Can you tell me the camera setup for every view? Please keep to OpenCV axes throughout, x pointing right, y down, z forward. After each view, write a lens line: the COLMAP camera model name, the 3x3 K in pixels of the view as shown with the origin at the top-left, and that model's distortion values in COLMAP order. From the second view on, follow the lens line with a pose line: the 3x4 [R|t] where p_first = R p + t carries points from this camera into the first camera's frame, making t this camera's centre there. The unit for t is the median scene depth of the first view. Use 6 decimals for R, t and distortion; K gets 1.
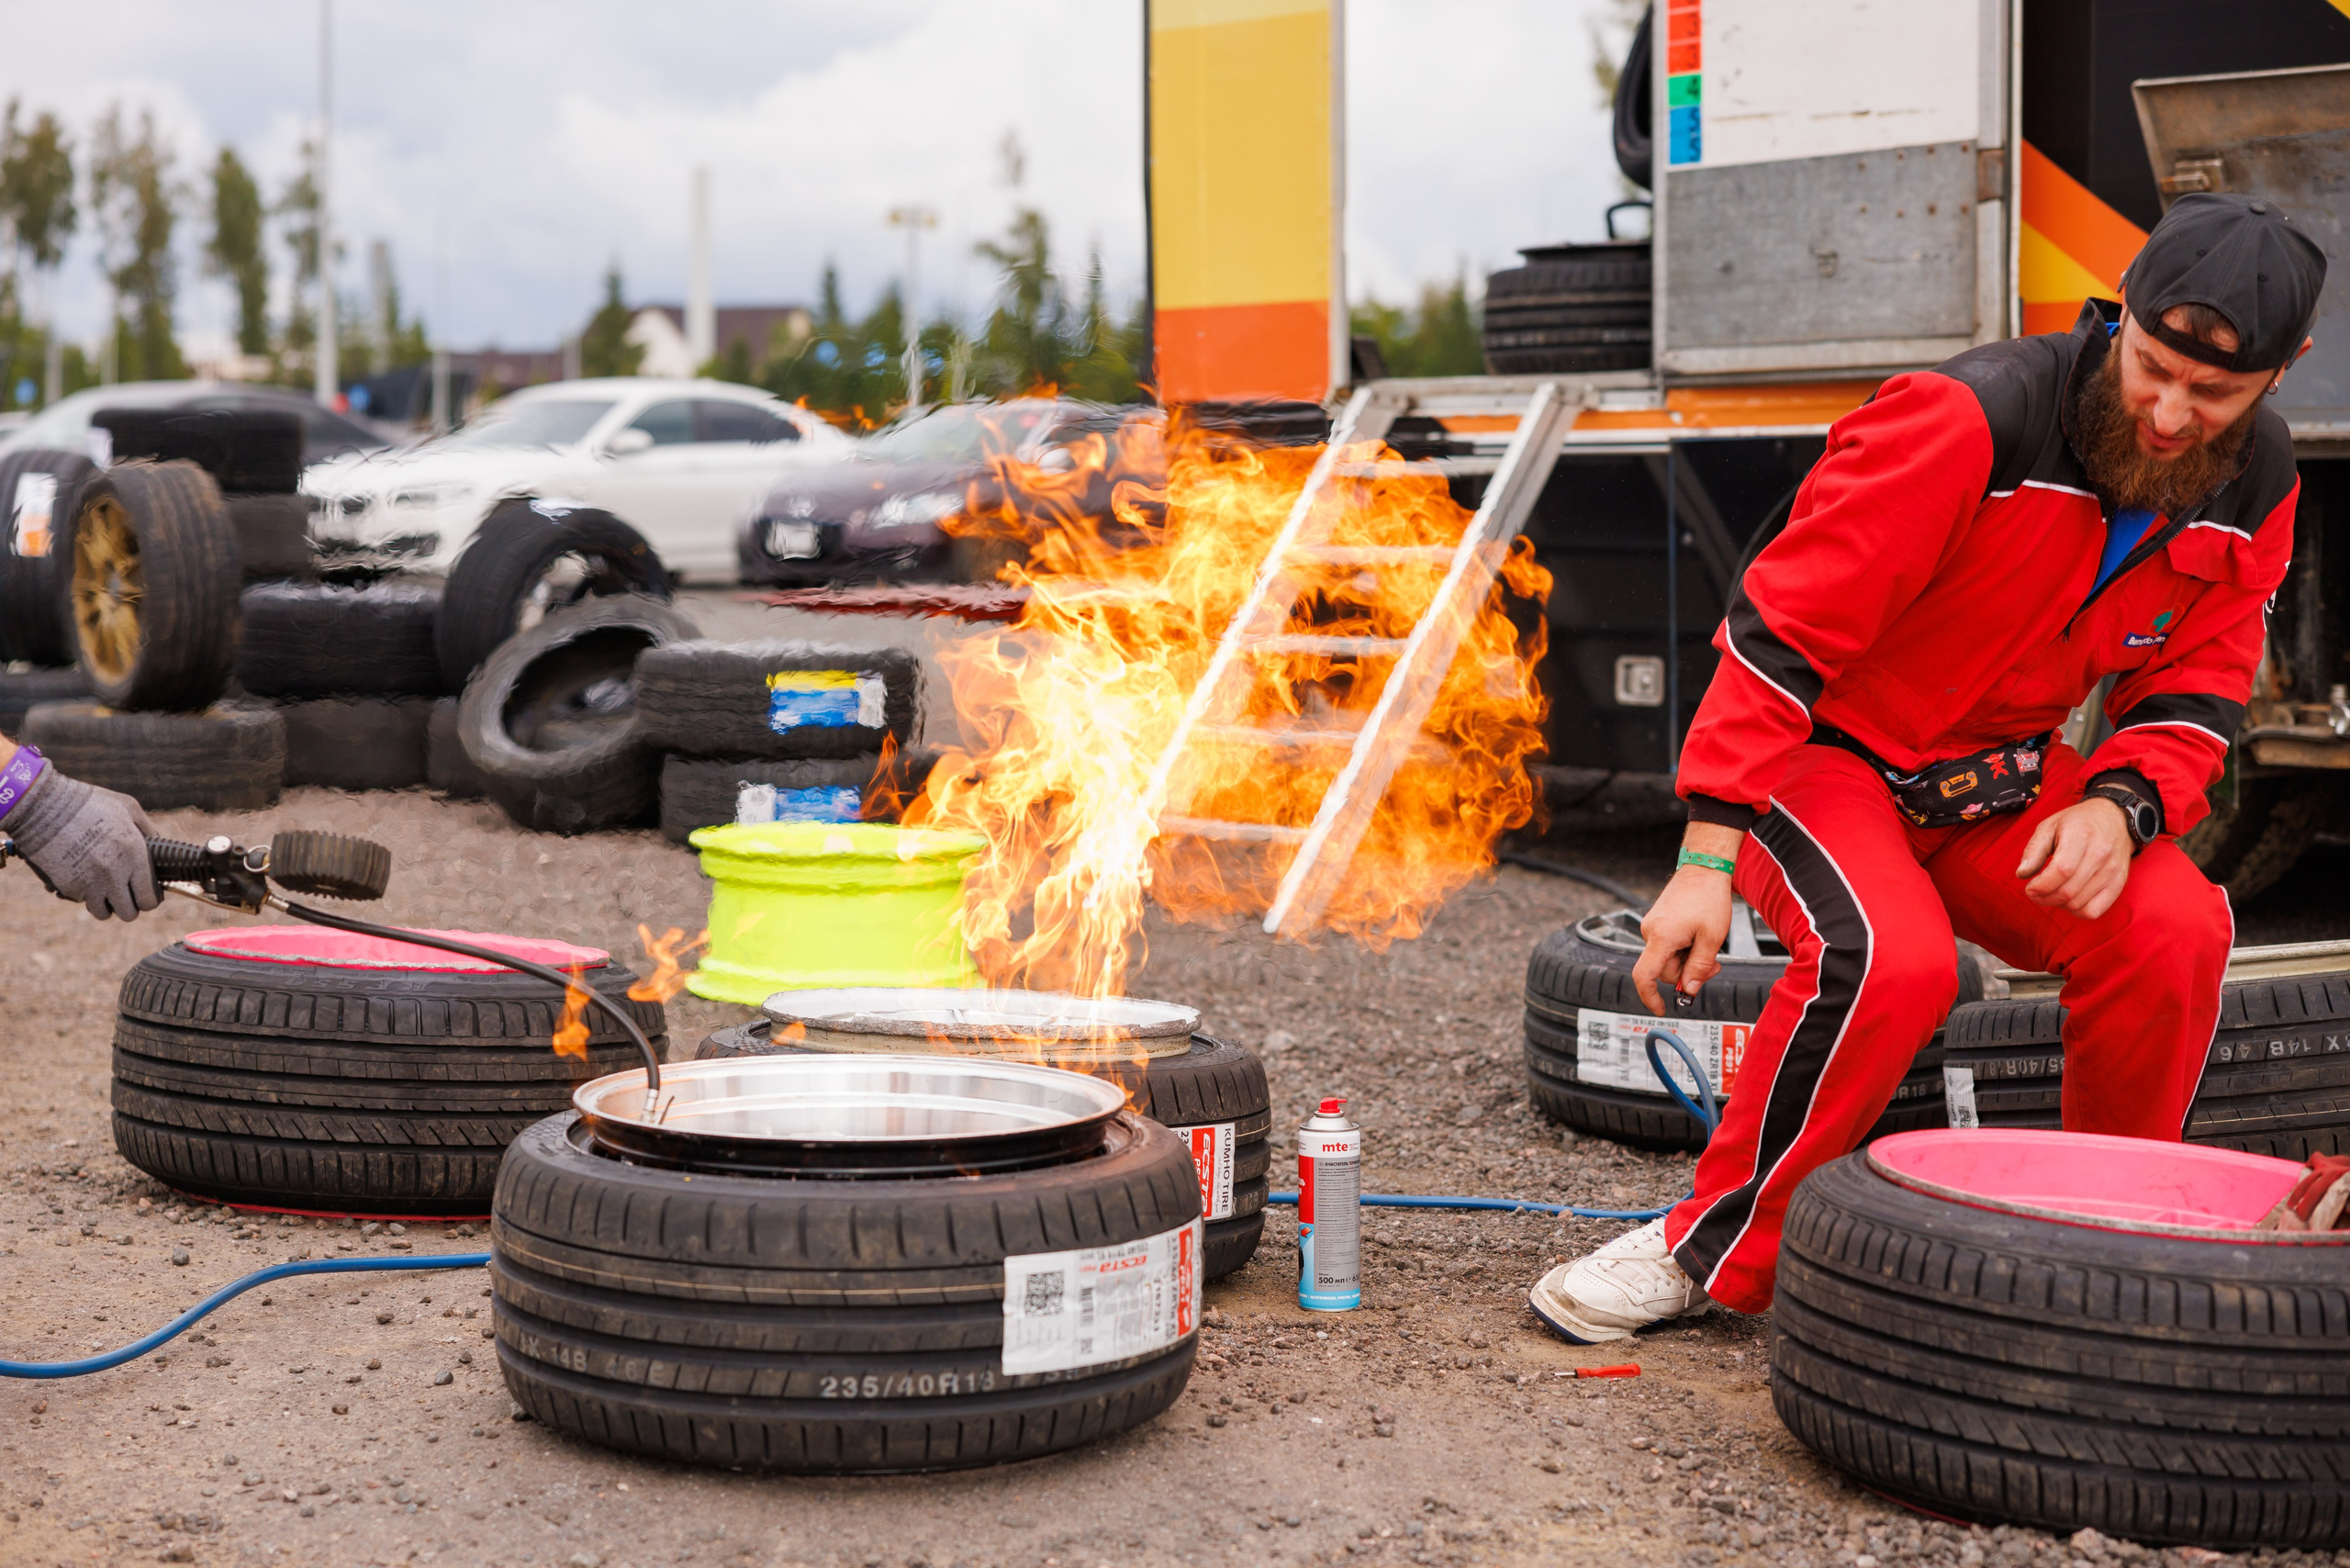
lens RADIAL K [[3894.8, 0, 1184.6], [0, 3894.8, 789.6], [0, 0, 1]] dist [-0.005680, 0.000000]
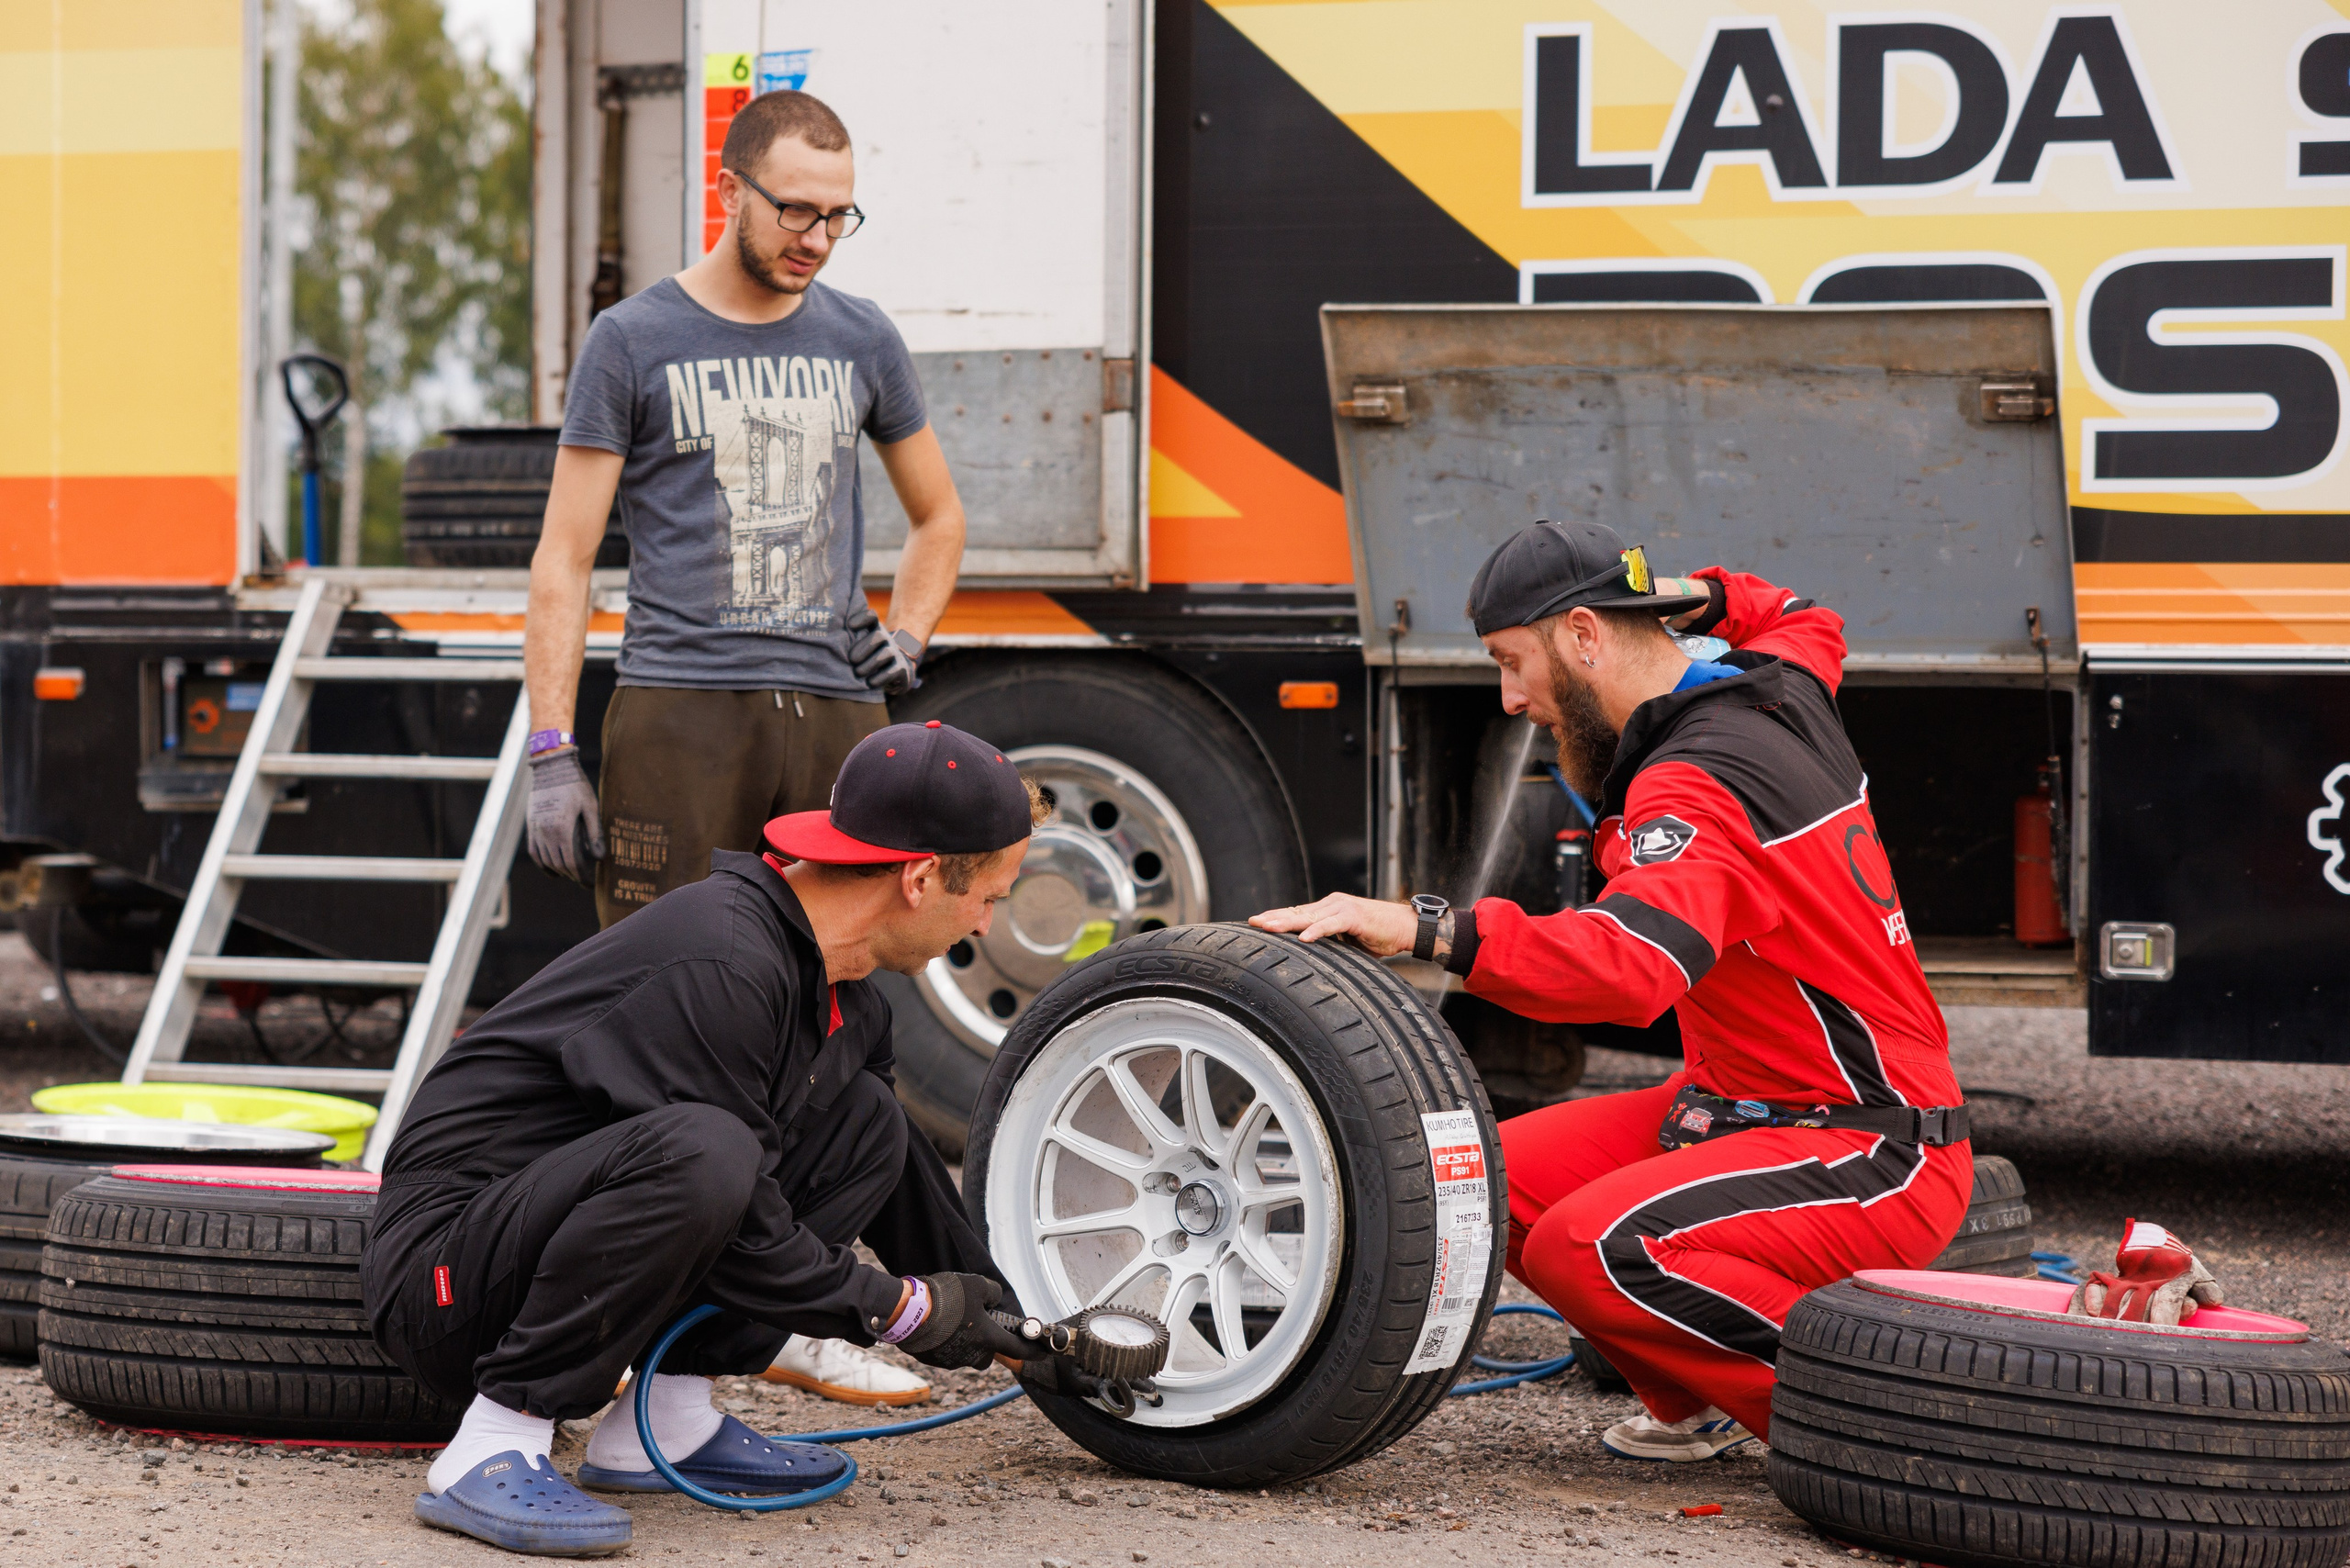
lens RADIAL K [[4860.0, 0, 1153.8], [0, 4860.0, 808.4], [0, 0, 1]] dist [-0.063682, 0.000000]
pose [[0.913299, 0.007826, 0.407214, -0.261599], [0.012310, 0.998828, -0.046805, 0.004025], [-0.407103, 0.047760, 0.912133, -0.097036]]
